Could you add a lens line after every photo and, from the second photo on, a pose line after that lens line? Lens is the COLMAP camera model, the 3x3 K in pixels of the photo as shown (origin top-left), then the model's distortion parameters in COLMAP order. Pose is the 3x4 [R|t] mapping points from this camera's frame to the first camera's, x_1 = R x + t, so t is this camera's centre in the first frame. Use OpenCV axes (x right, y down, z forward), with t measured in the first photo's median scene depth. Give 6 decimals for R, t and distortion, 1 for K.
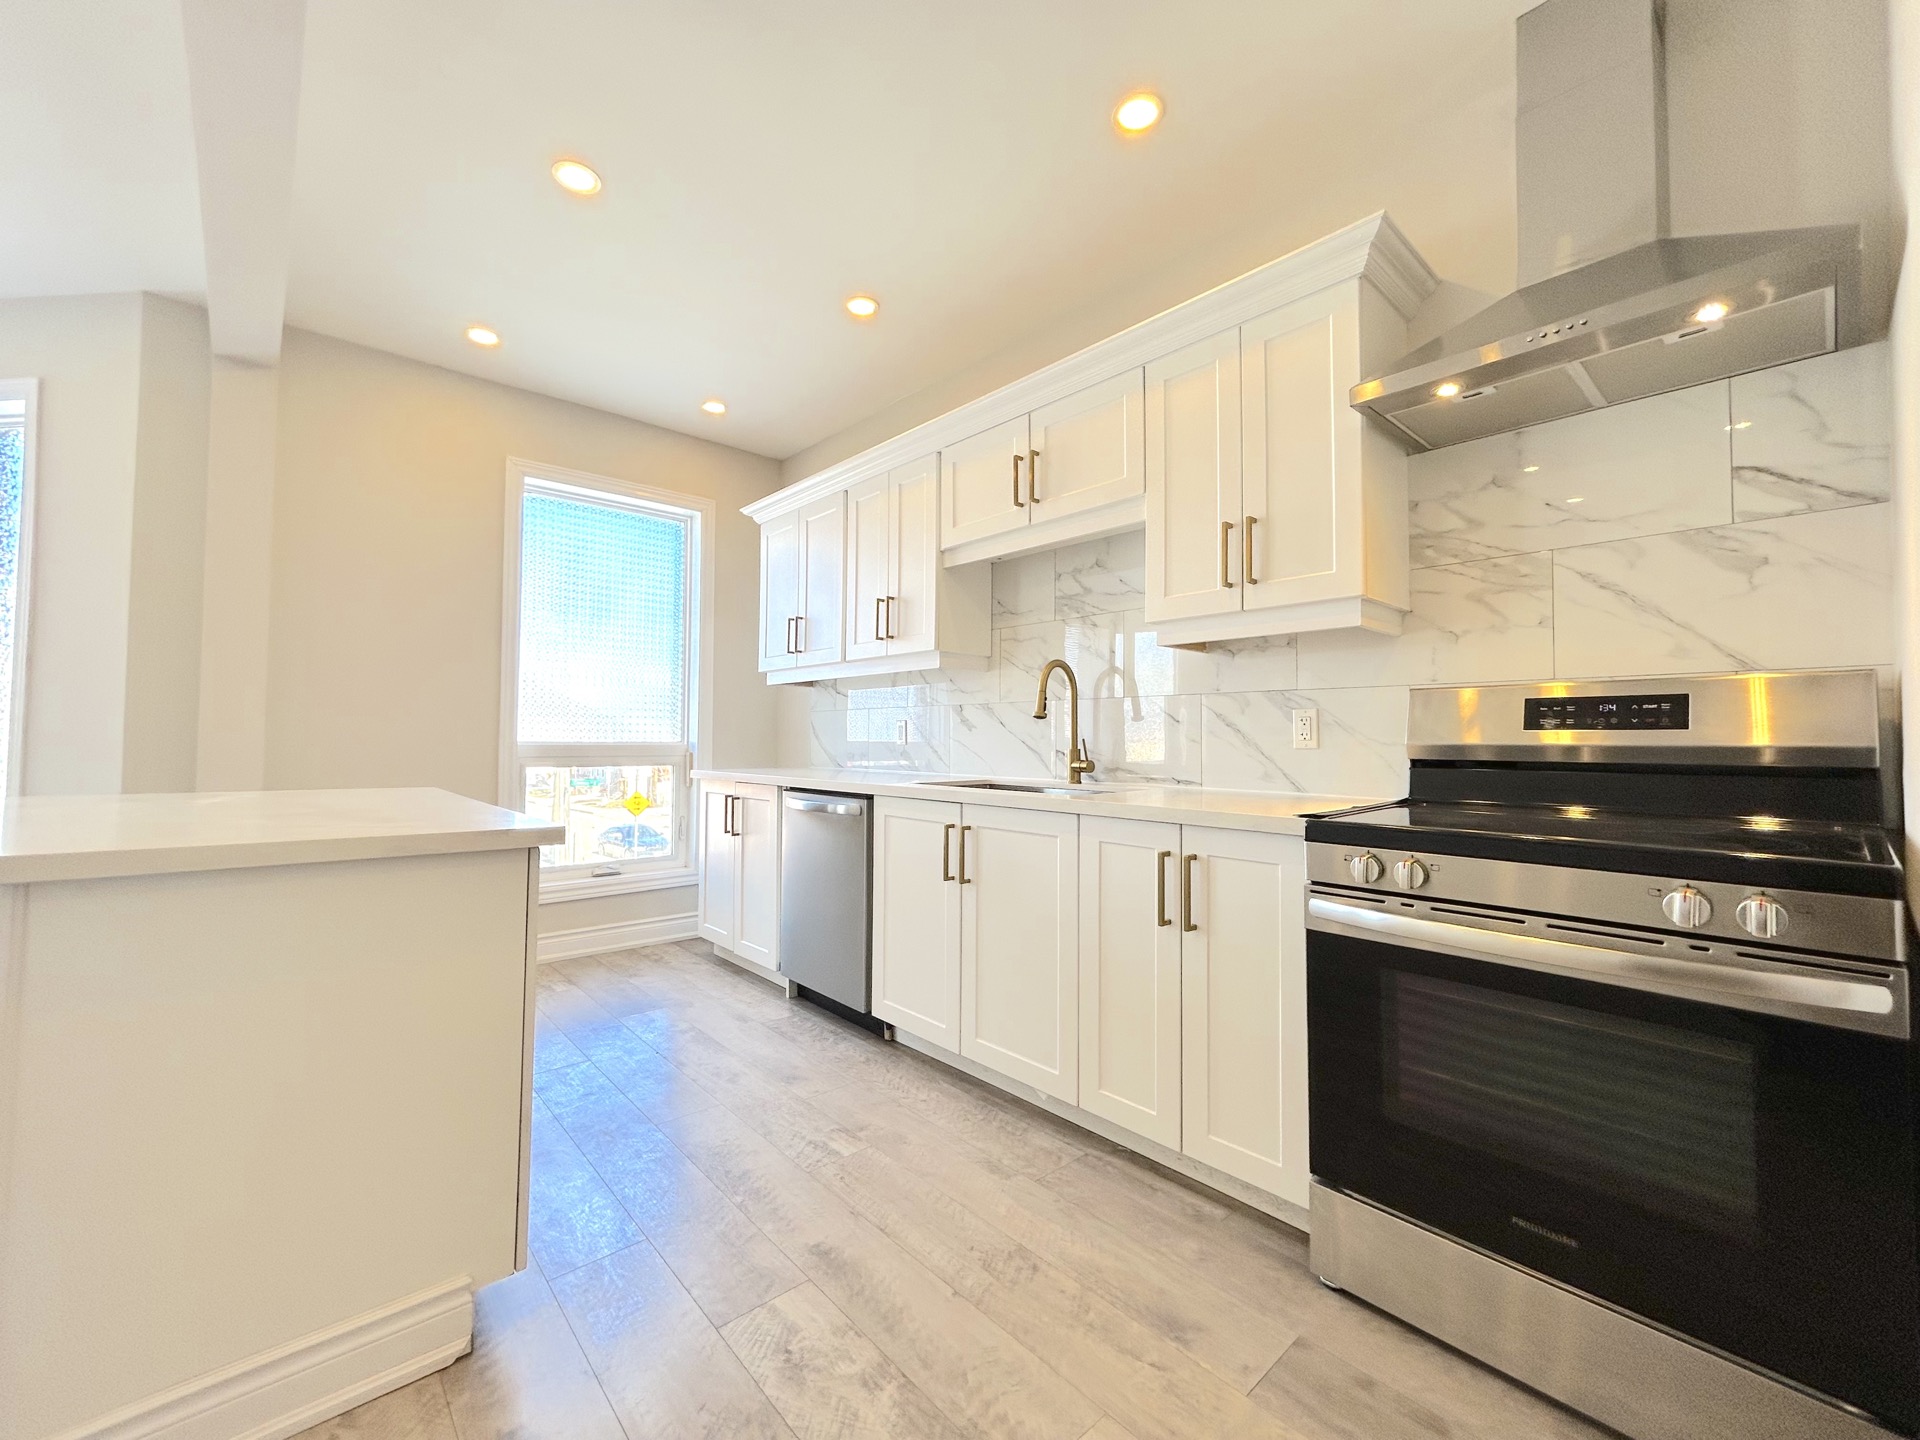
lens RADIAL K [[774.9, 0, 962.0], [0, 774.9, 710.7], [0, 0, 1]] dist [-0.003421, 0.001401]
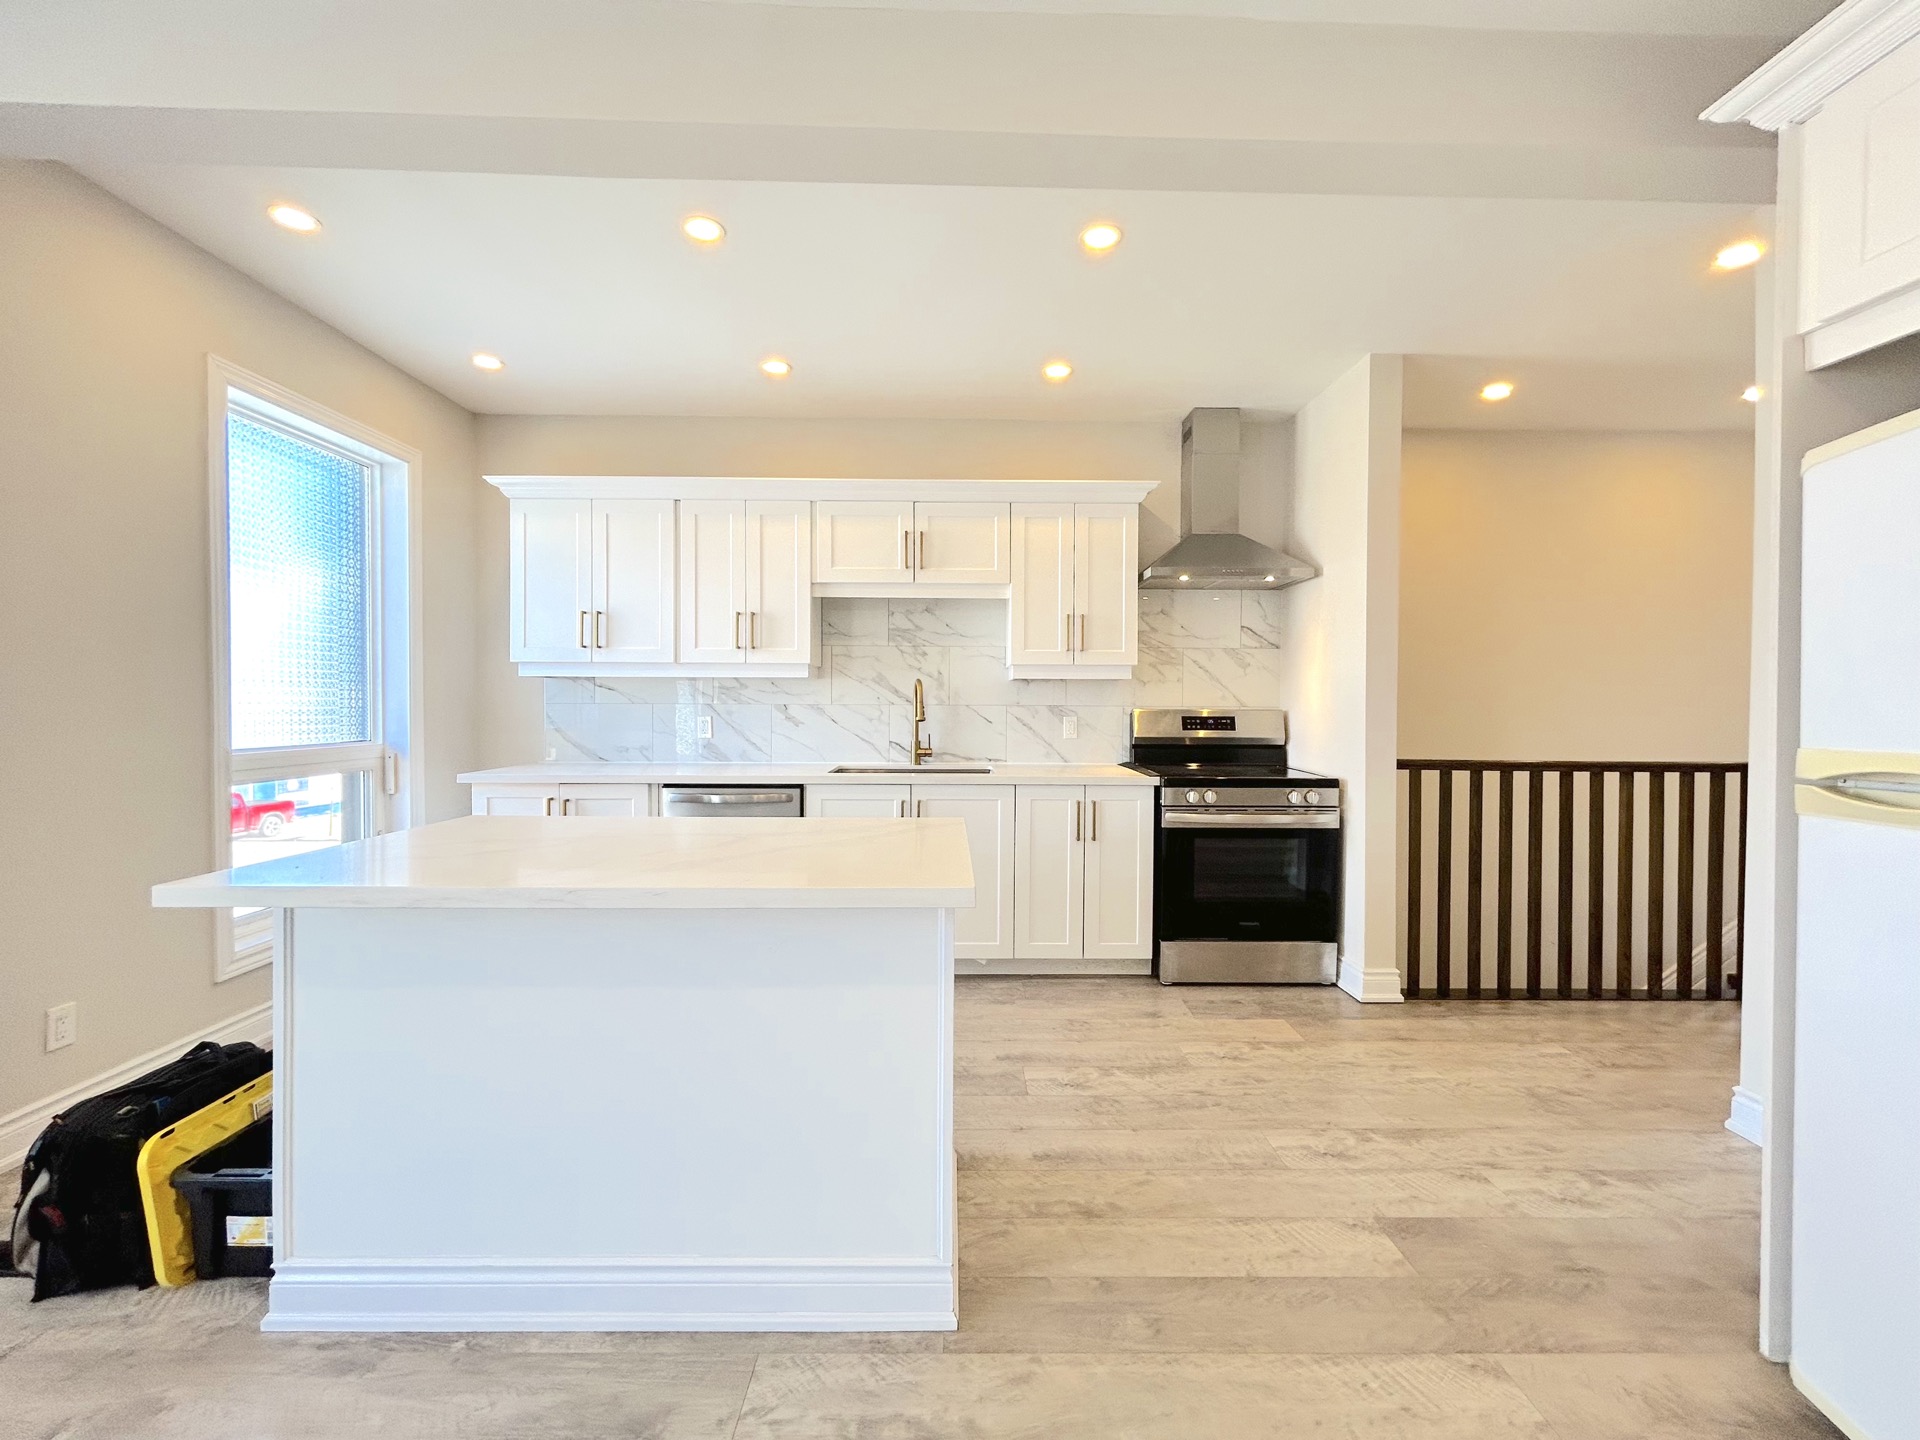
lens RADIAL K [[774.9, 0, 962.8], [0, 774.9, 700.7], [0, 0, 1]] dist [-0.003421, 0.001401]
pose [[0.664836, -0.001463, 0.746988, -1.169405], [-0.029196, 0.999183, 0.027943, -0.089699], [-0.746418, -0.040387, 0.664250, -0.008259]]
